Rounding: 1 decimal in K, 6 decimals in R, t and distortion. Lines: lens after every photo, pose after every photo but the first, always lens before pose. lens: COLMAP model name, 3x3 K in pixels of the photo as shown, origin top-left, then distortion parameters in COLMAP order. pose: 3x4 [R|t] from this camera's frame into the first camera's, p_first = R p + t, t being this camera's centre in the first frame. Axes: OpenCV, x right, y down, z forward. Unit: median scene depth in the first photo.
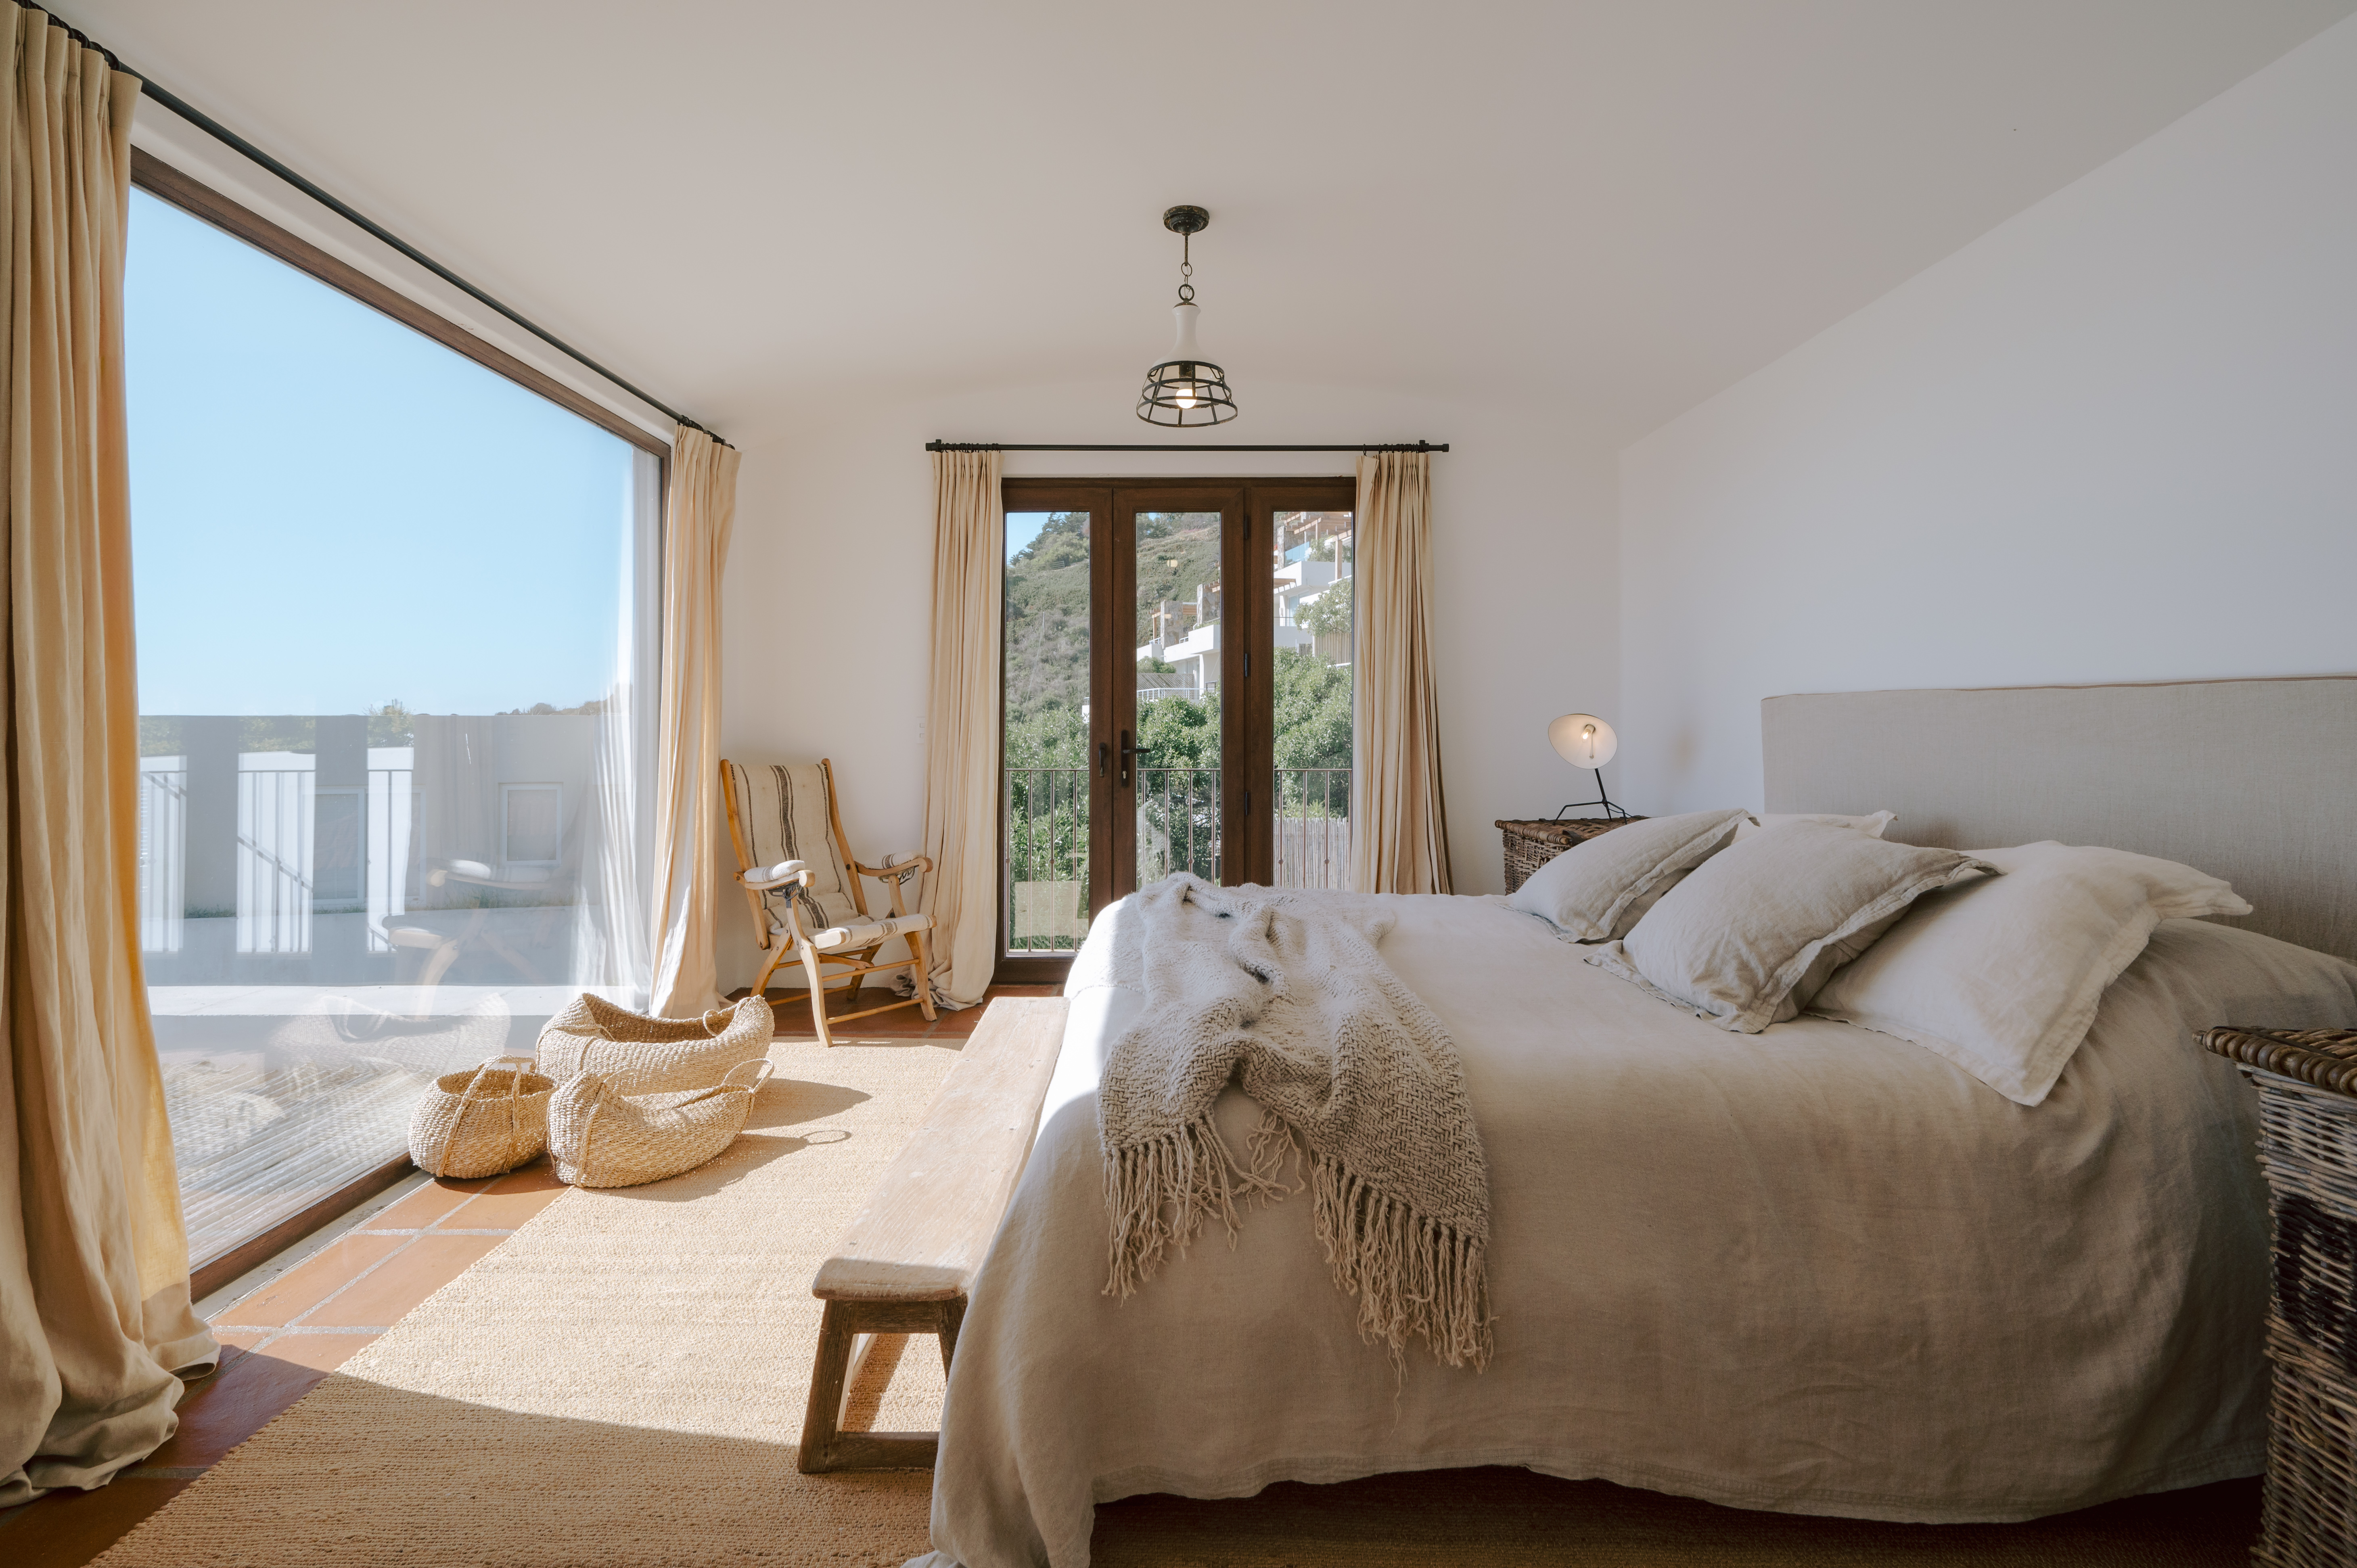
lens RADIAL K [[1138.4, 0, 1168.8], [0, 1138.4, 734.0], [0, 0, 1]] dist [-0.002406, -0.000378]
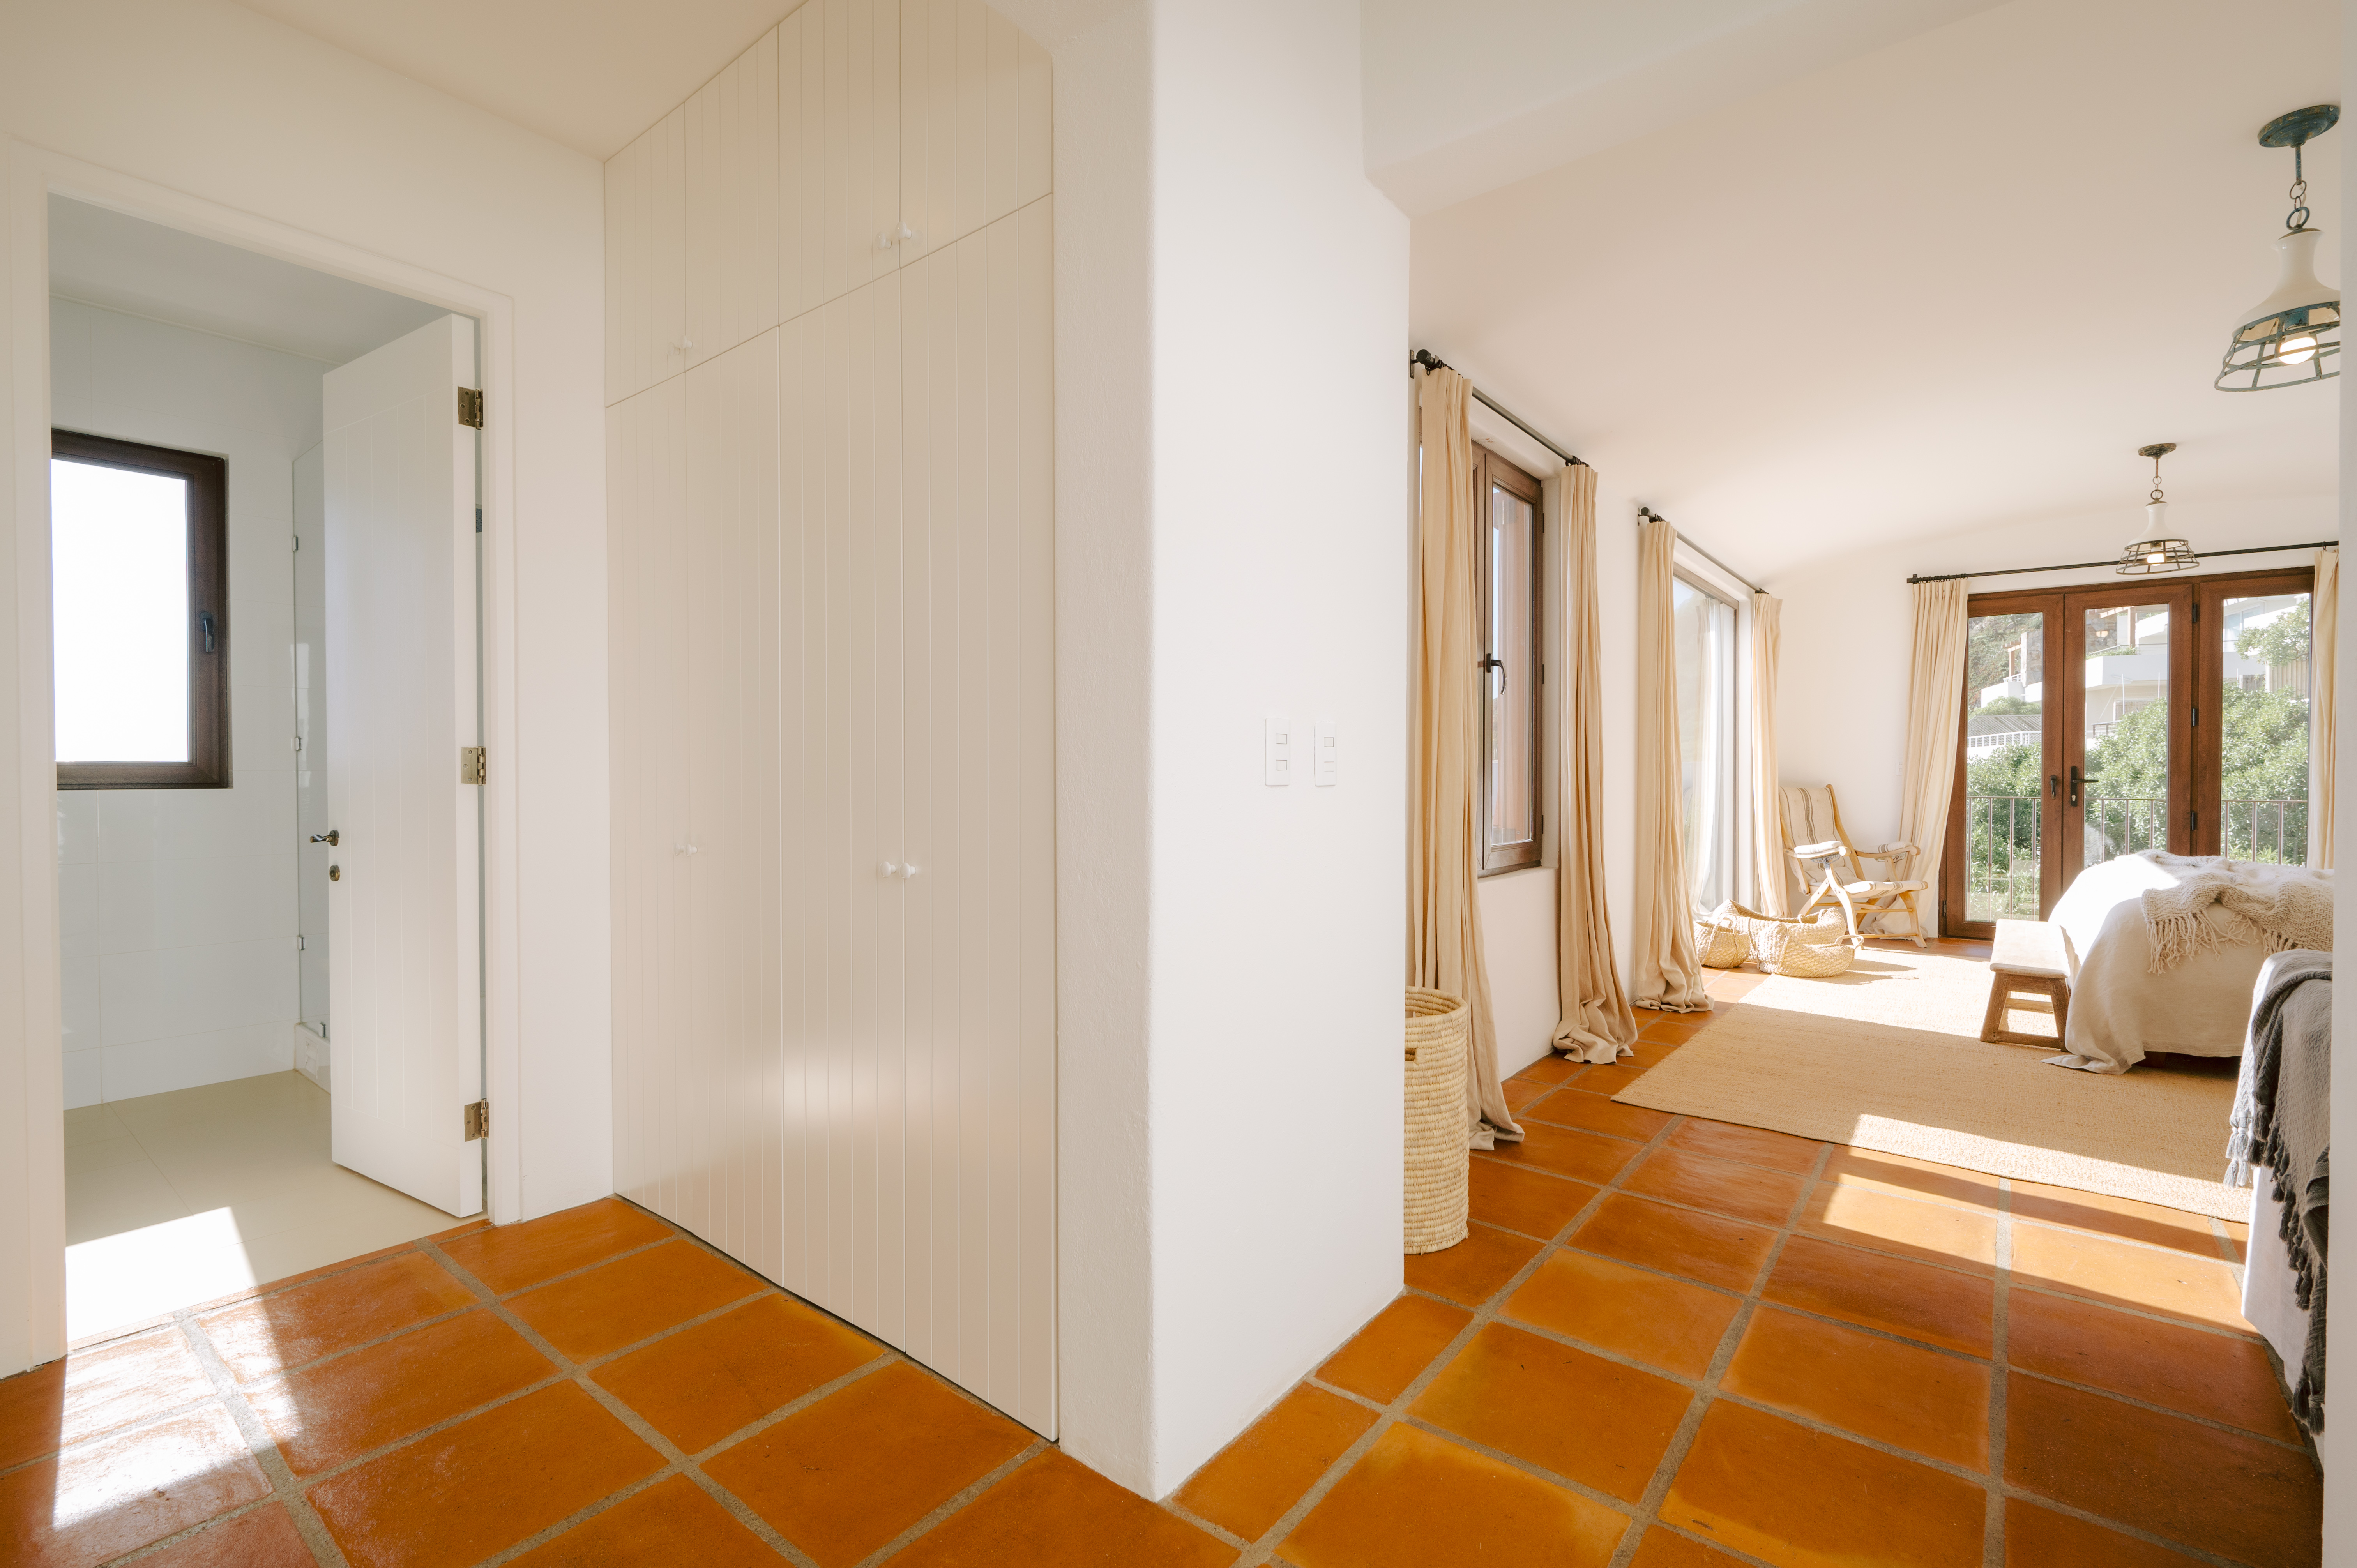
lens RADIAL K [[1060.2, 0, 1179.6], [0, 1060.2, 778.9], [0, 0, 1]] dist [0.000105, 0.000860]
pose [[0.783096, 0.005674, -0.621875, -0.094580], [-0.007320, 0.999973, -0.000094, 0.021835], [0.621858, 0.004625, 0.783116, -0.752539]]
